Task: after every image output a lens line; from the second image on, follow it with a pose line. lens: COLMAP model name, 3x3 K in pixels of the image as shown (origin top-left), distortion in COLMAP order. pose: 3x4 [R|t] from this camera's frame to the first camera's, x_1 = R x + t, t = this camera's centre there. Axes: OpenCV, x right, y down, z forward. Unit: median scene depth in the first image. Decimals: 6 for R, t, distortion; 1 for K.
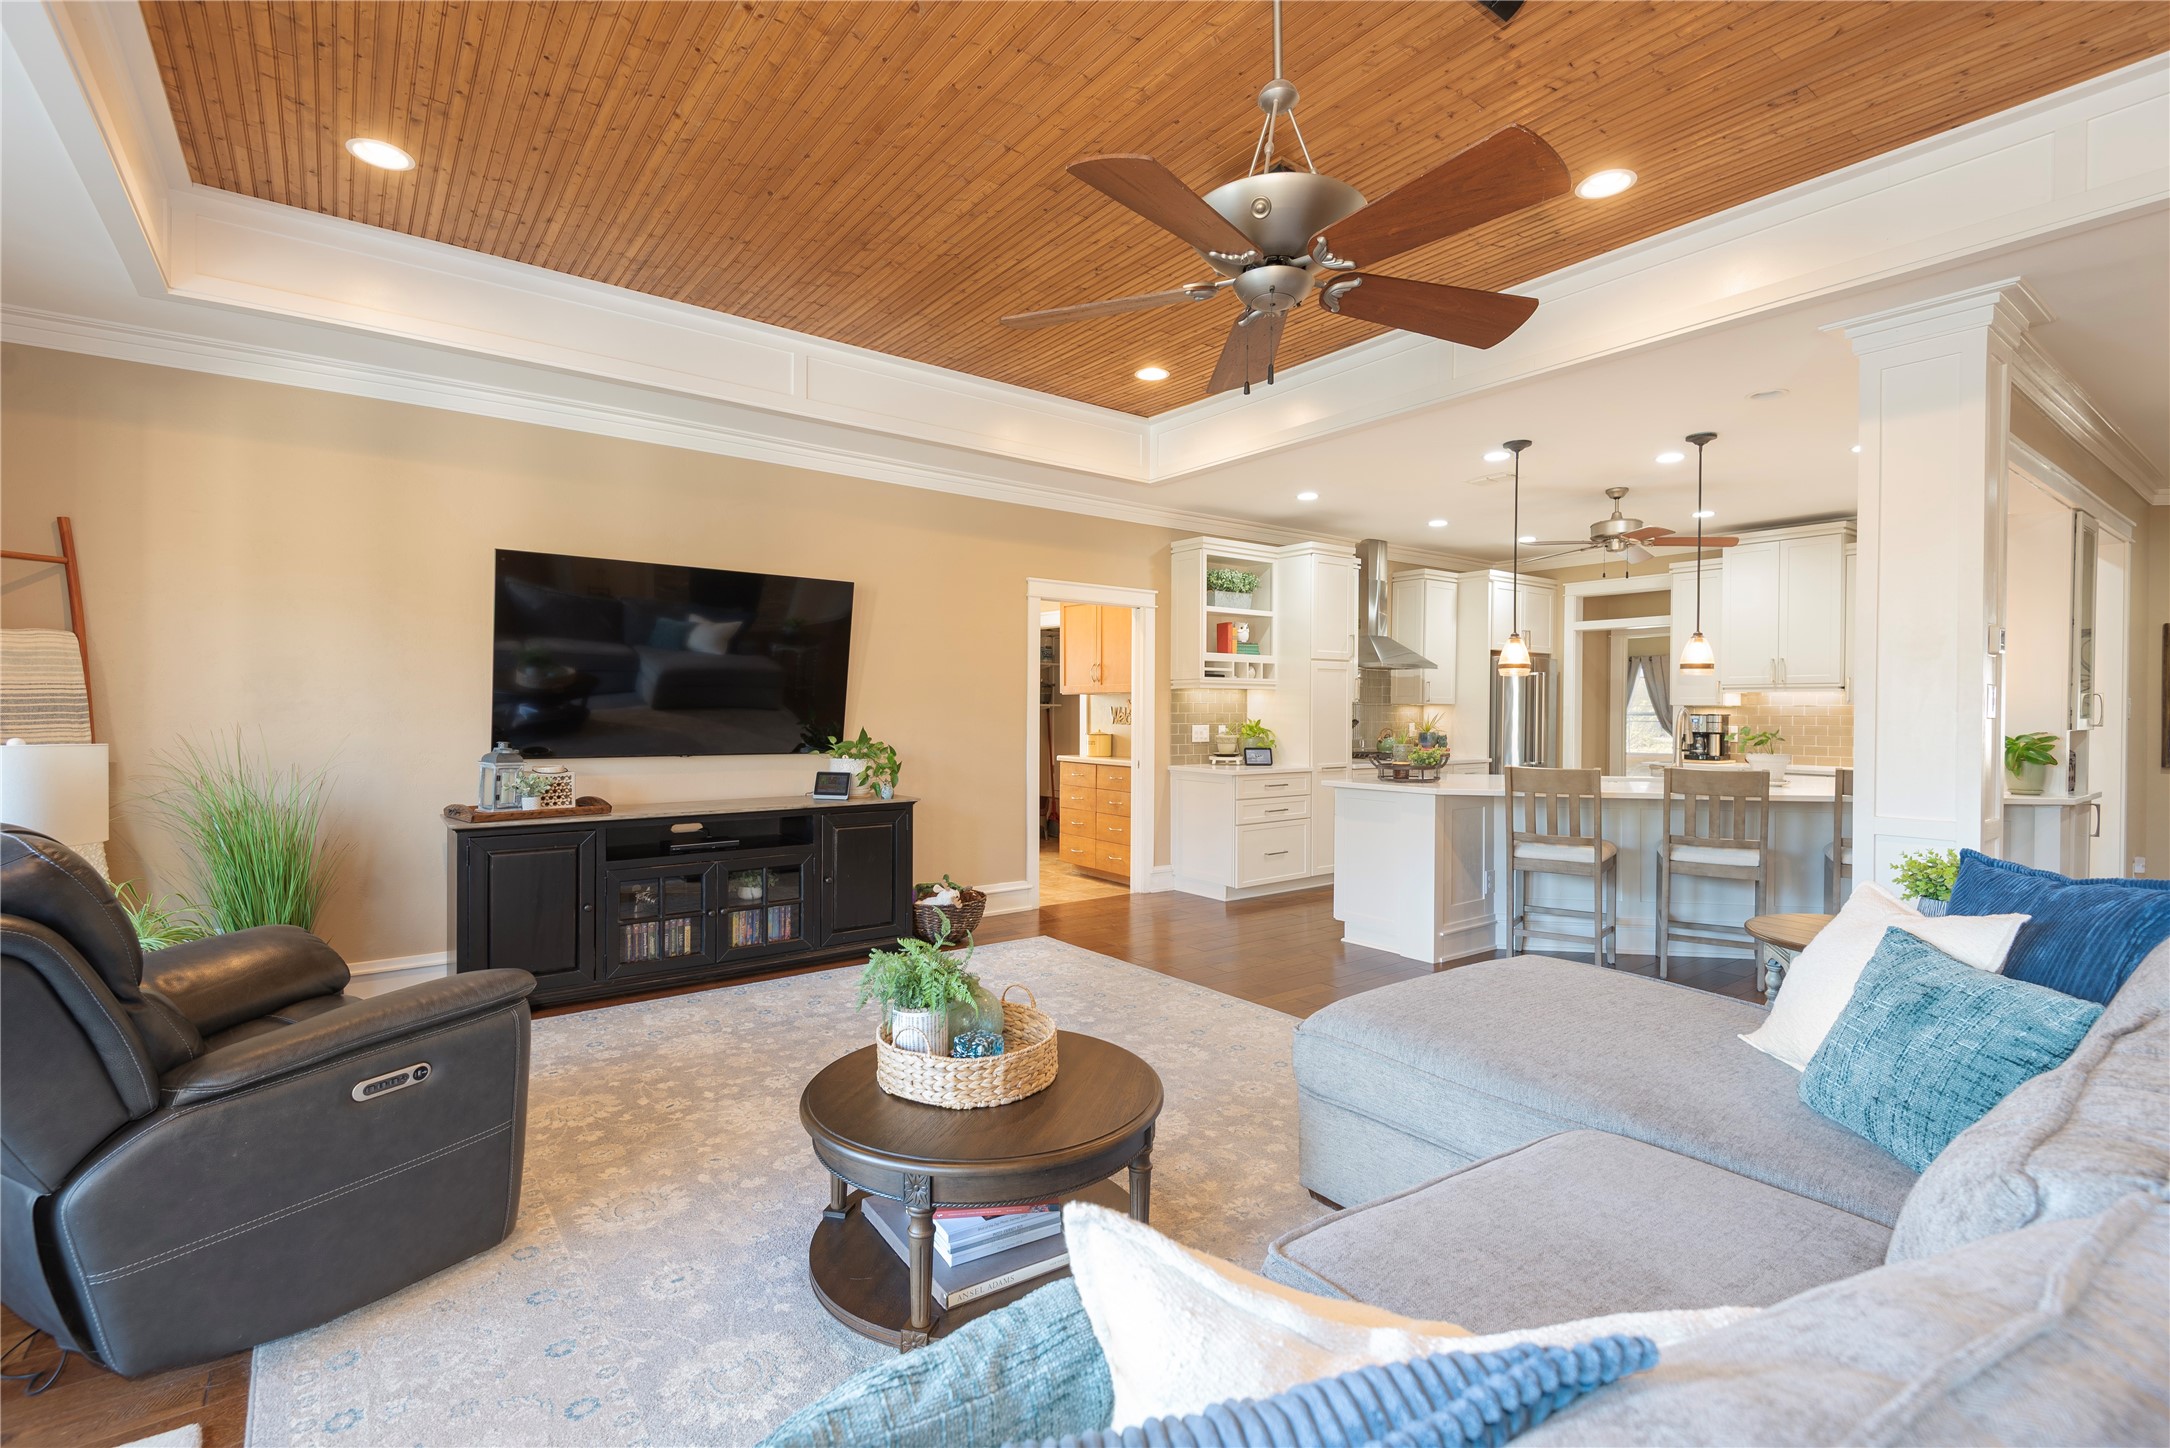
lens RADIAL K [[975.4, 0, 1074.9], [0, 975.4, 721.5], [0, 0, 1]] dist [0.026767, -0.016375]
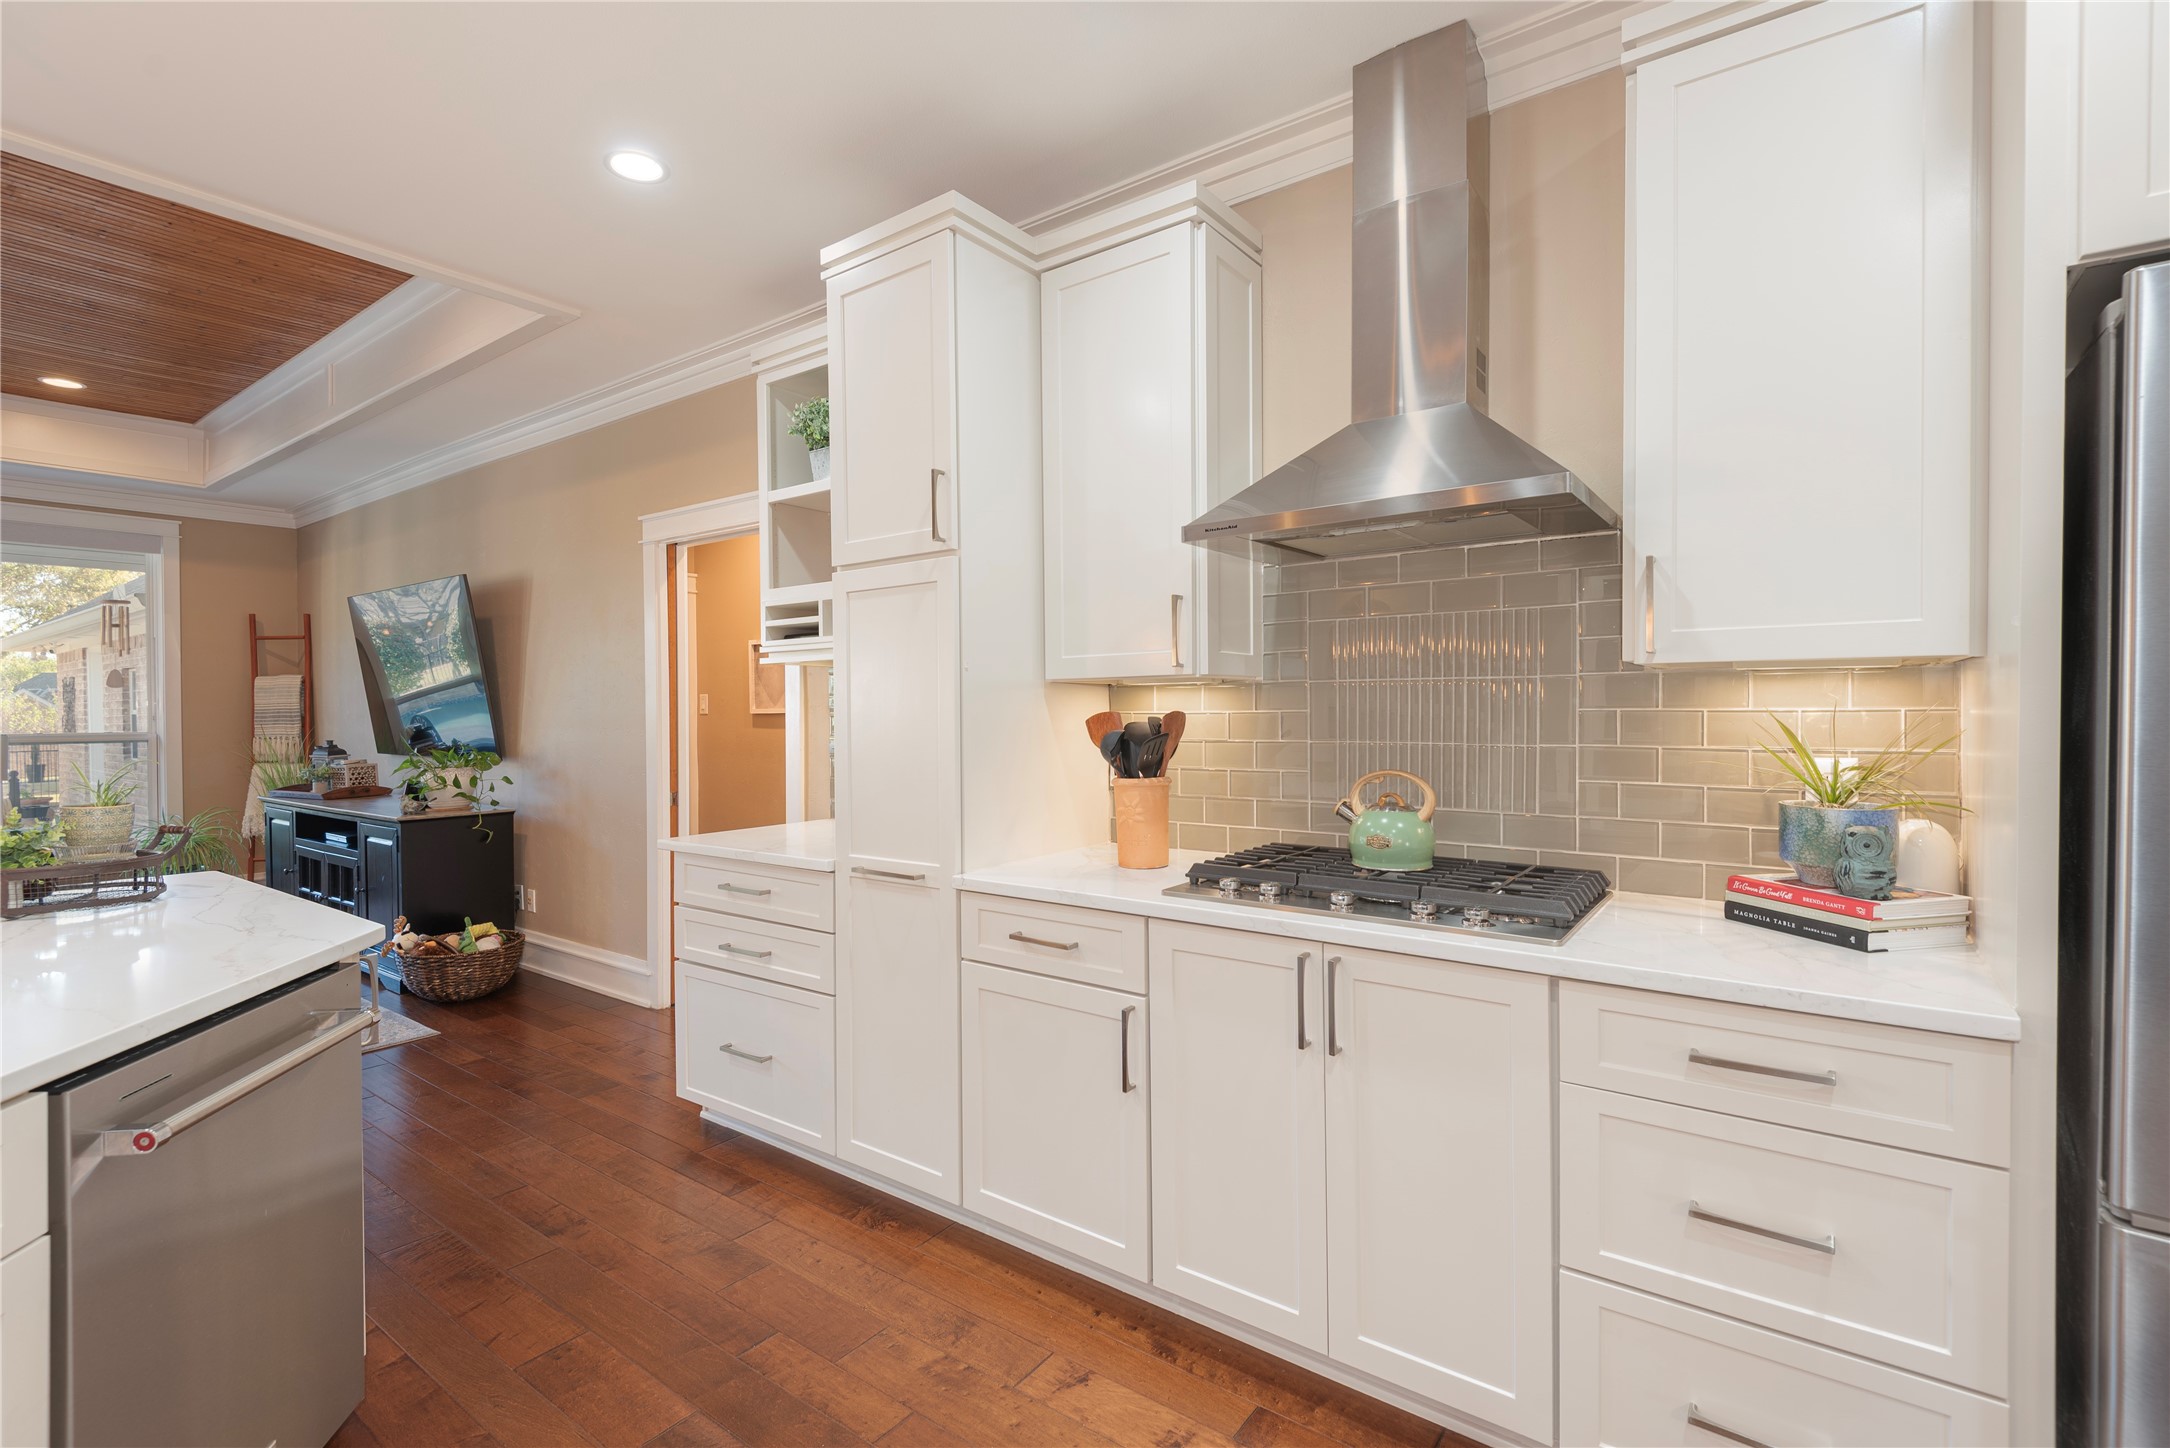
lens RADIAL K [[975.4, 0, 1081.6], [0, 975.4, 719.4], [0, 0, 1]] dist [0.026767, -0.016375]
pose [[0.291006, 0.002943, -0.956717, 0.838906], [-0.001869, 0.999995, 0.002508, -0.010413], [0.956719, 0.001058, 0.291010, 1.321311]]
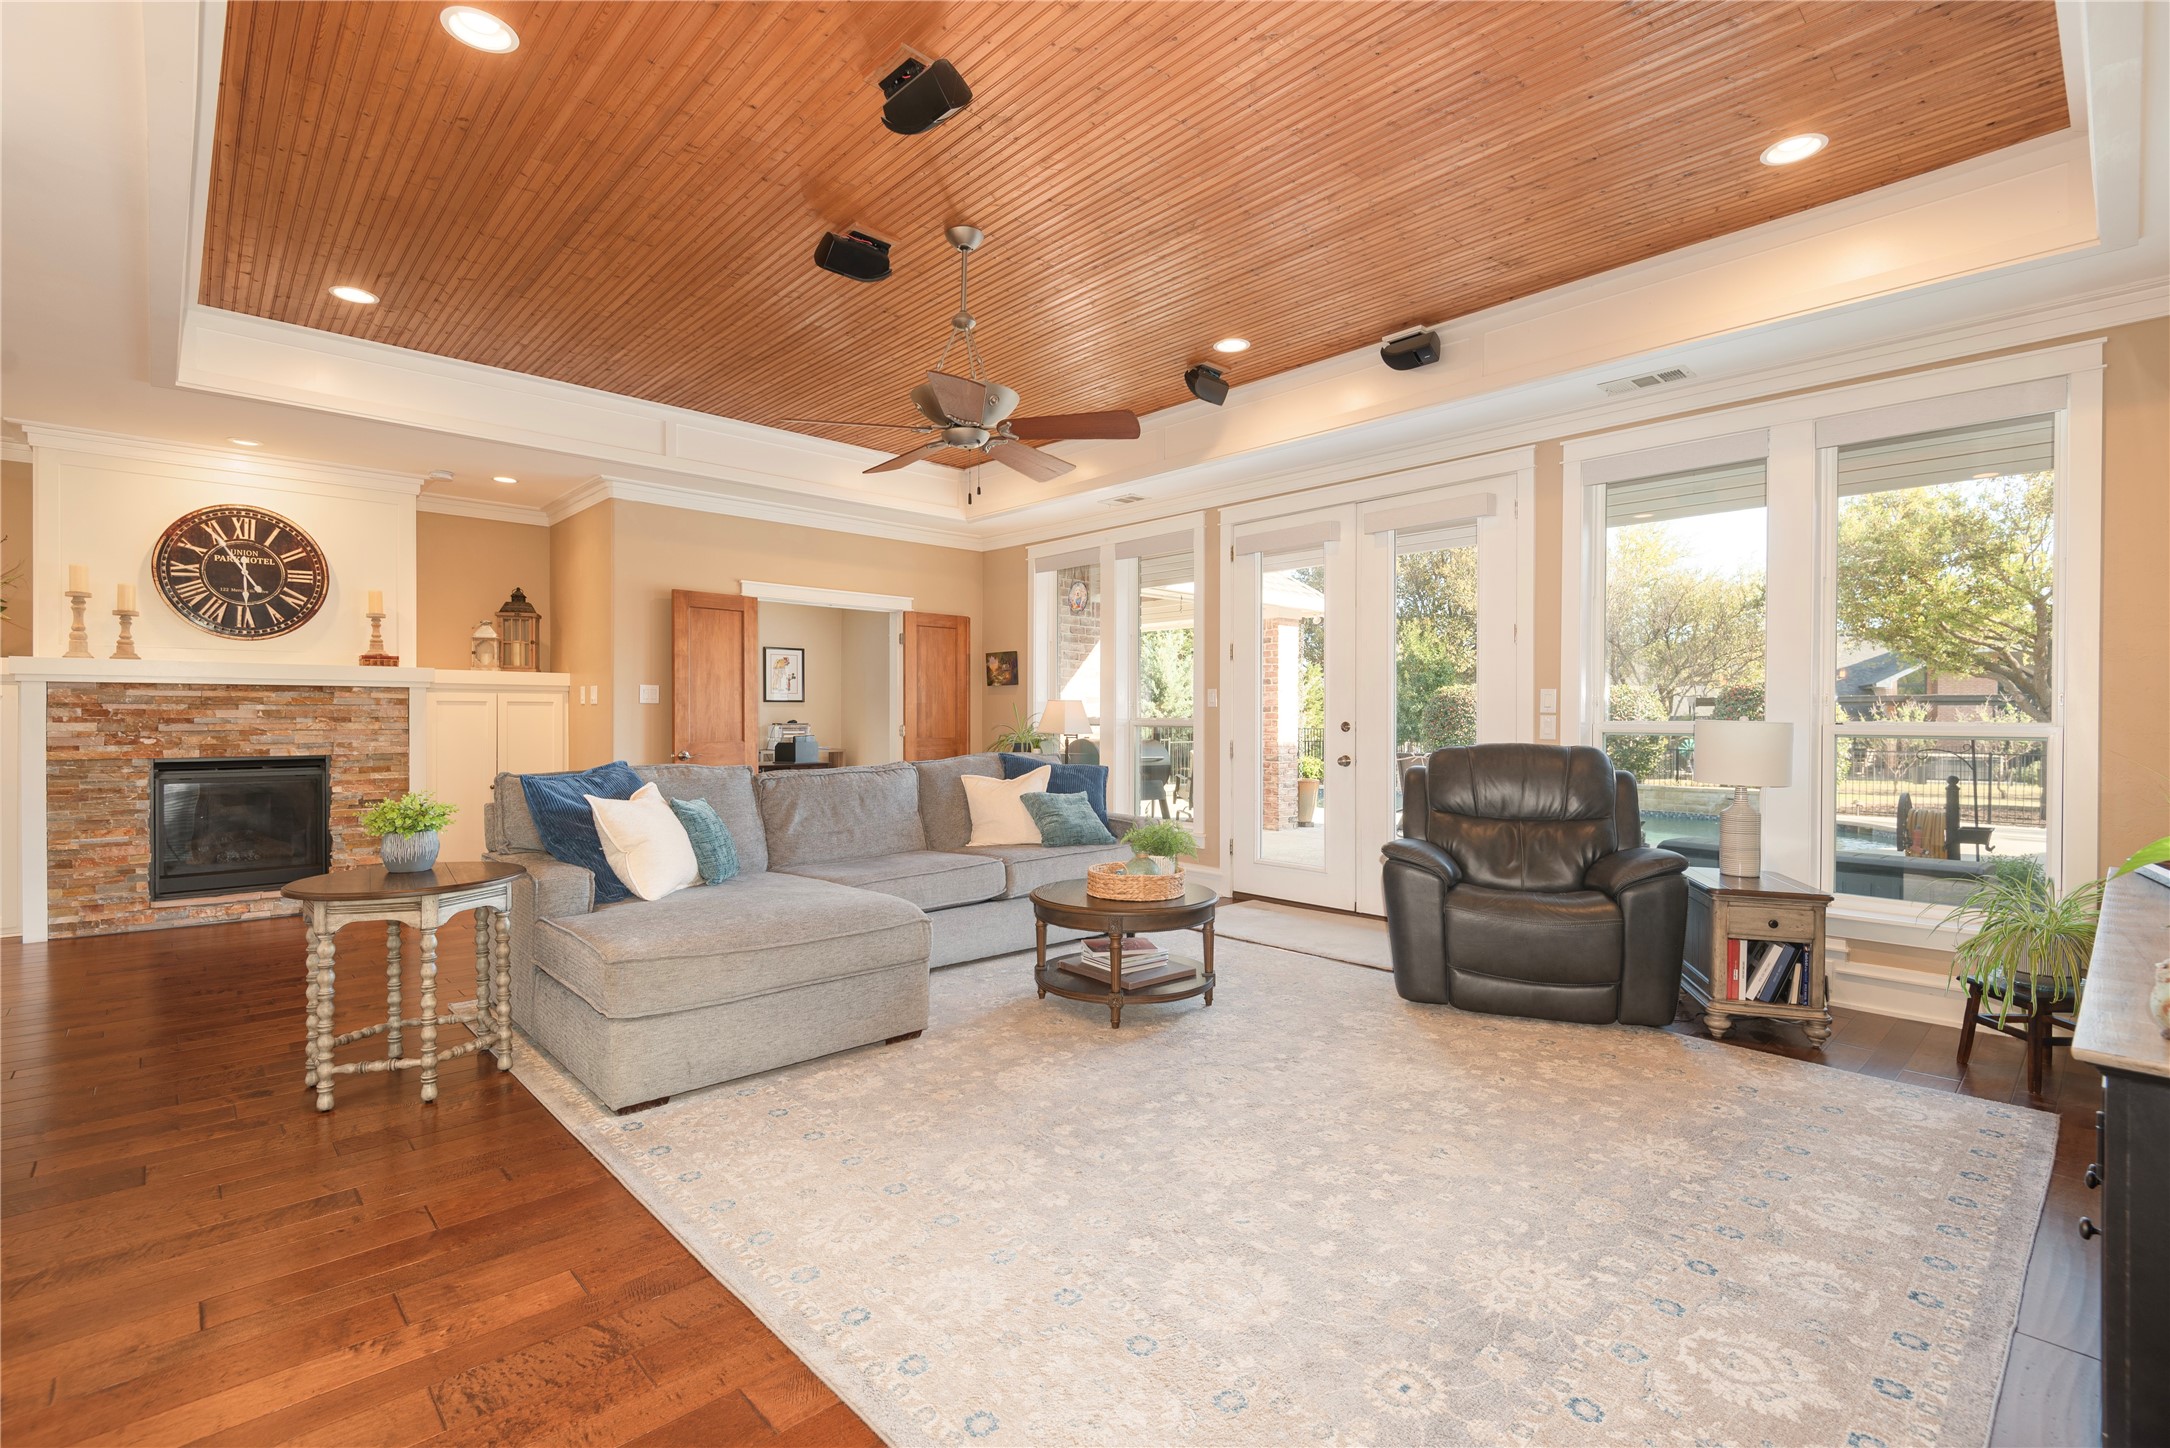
lens RADIAL K [[975.4, 0, 1081.0], [0, 975.4, 722.2], [0, 0, 1]] dist [0.026767, -0.016375]
pose [[-0.993339, -0.007122, -0.115008, 0.086235], [-0.009071, 0.999824, 0.016426, 0.004897], [0.114870, 0.017360, -0.993229, 1.189053]]
